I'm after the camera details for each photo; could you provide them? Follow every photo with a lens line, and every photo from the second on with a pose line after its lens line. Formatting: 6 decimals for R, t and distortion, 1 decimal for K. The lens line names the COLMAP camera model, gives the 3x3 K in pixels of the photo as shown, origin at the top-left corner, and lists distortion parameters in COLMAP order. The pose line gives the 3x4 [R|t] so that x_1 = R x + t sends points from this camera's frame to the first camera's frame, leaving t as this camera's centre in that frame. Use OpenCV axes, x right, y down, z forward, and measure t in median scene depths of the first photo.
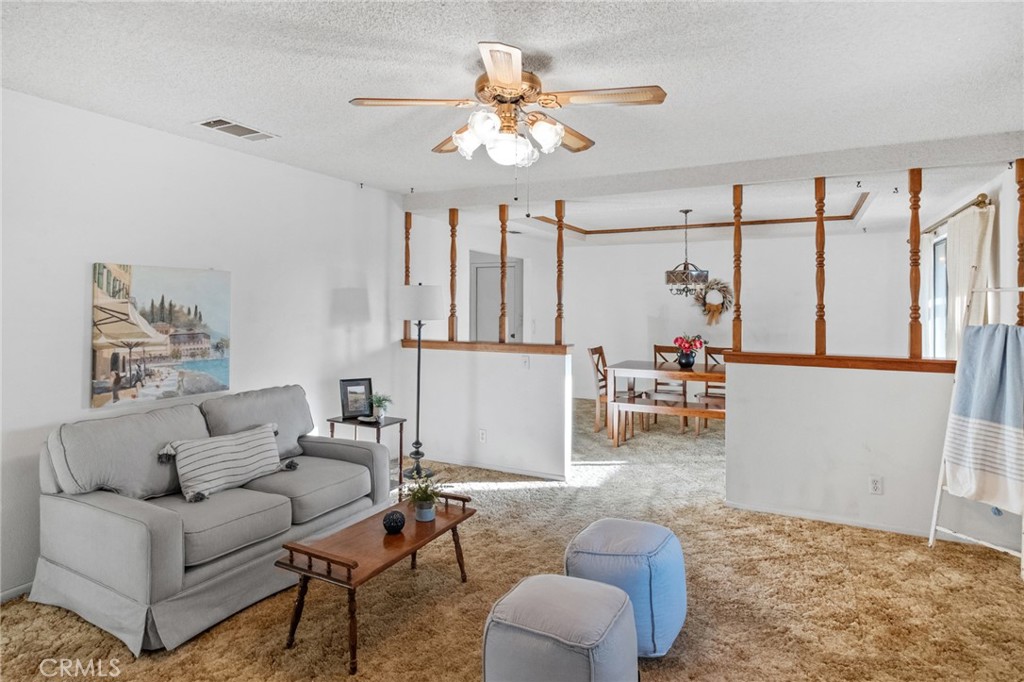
lens RADIAL K [[556.9, 0, 517.1], [0, 556.9, 301.4], [0, 0, 1]] dist [-0.001034, -0.000238]
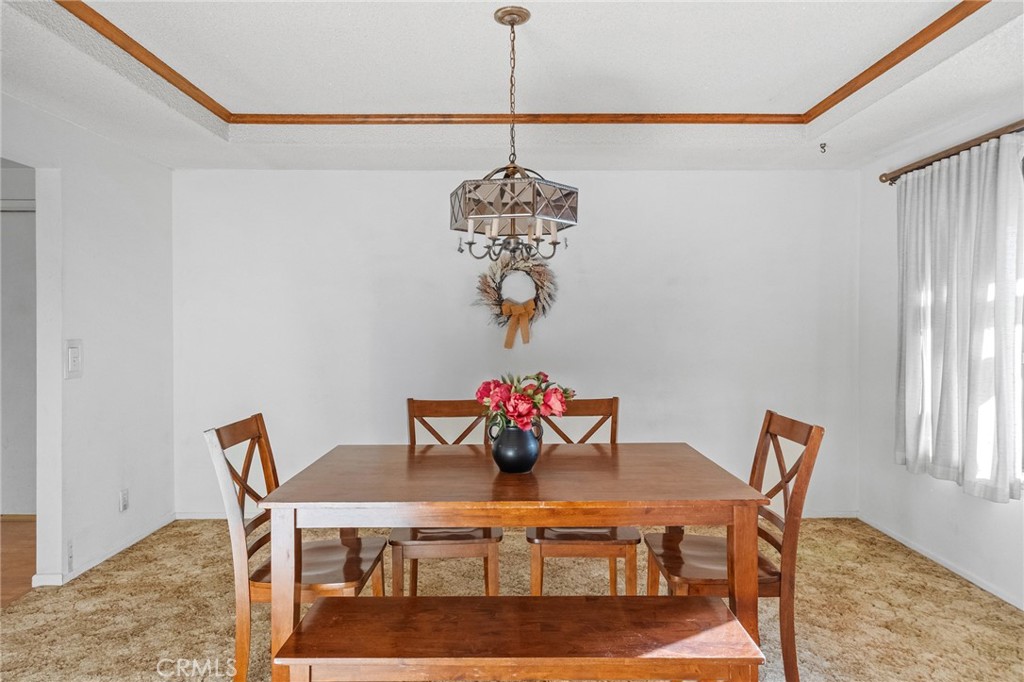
lens RADIAL K [[617.2, 0, 513.2], [0, 617.2, 333.3], [0, 0, 1]] dist [-0.009891, 0.002263]
pose [[0.882255, -0.010116, 0.470663, 0.109765], [-0.000065, 0.999766, 0.021610, 0.023360], [-0.470772, -0.019097, 0.882048, 0.589266]]
